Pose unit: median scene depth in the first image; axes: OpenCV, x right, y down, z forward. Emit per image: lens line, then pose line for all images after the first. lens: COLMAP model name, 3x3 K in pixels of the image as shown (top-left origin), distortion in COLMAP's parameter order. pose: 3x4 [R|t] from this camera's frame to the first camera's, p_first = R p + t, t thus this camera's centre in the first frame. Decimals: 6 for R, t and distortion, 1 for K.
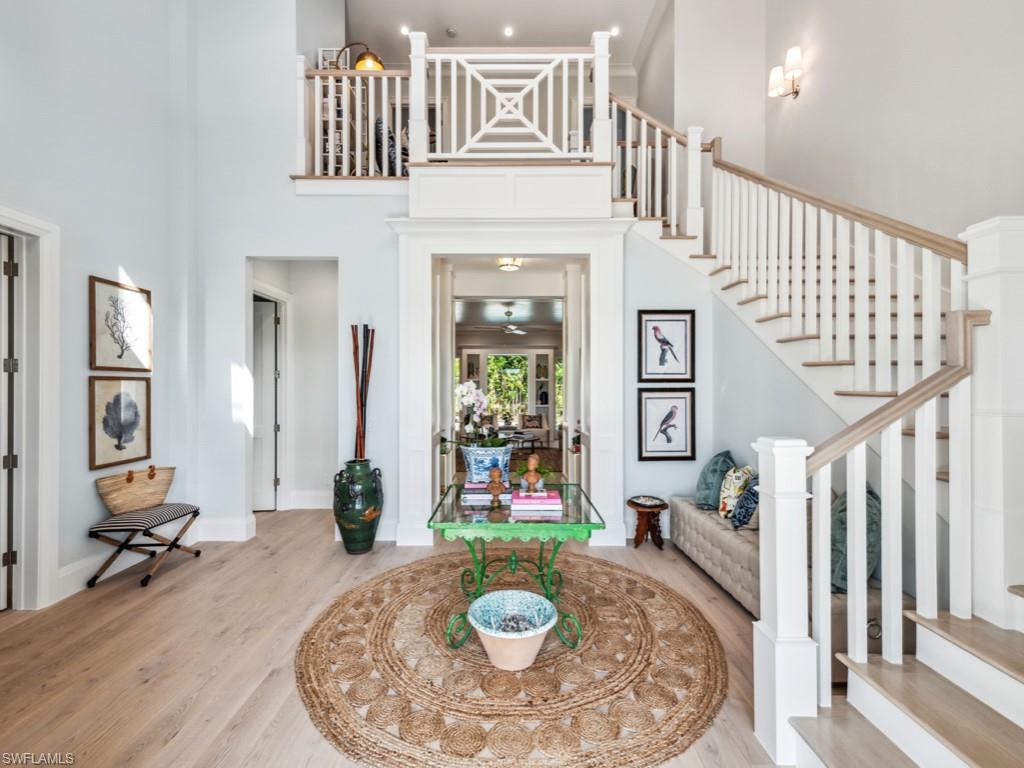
lens RADIAL K [[449.3, 0, 504.7], [0, 449.3, 384.6], [0, 0, 1]] dist [0.021004, -0.010425]
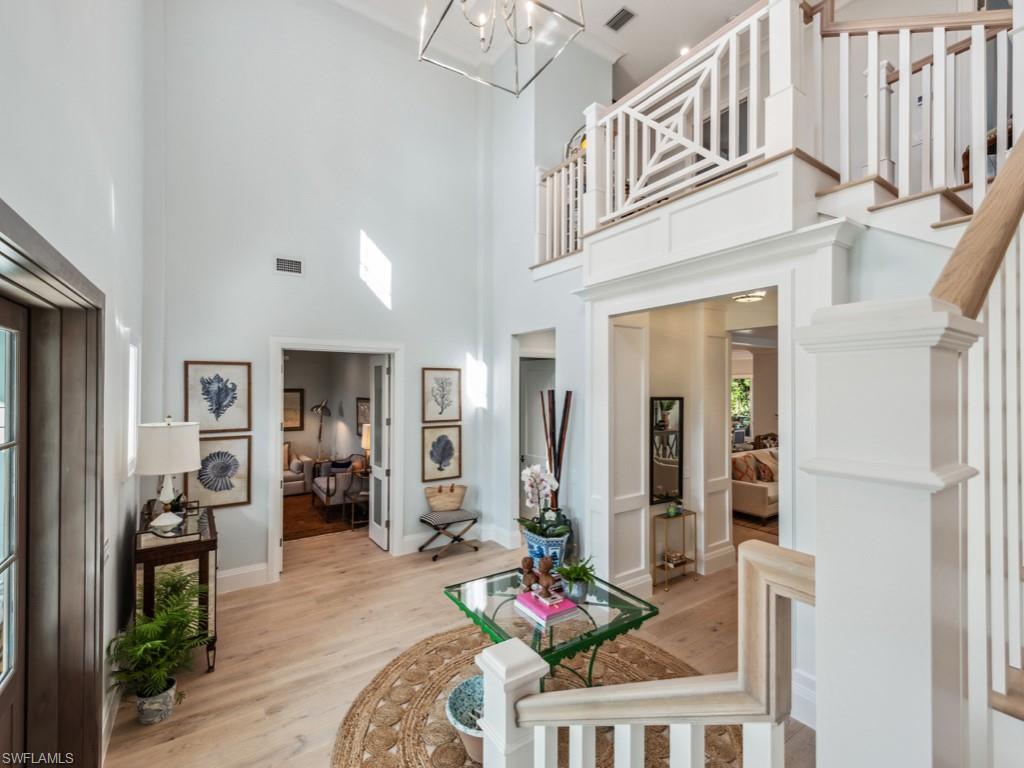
lens RADIAL K [[449.3, 0, 504.7], [0, 449.3, 384.6], [0, 0, 1]] dist [0.021004, -0.010425]
pose [[0.553639, -0.005612, -0.832738, 0.578396], [0.001984, 0.999983, -0.005420, -0.145363], [0.832754, 0.001348, 0.553641, 0.283218]]
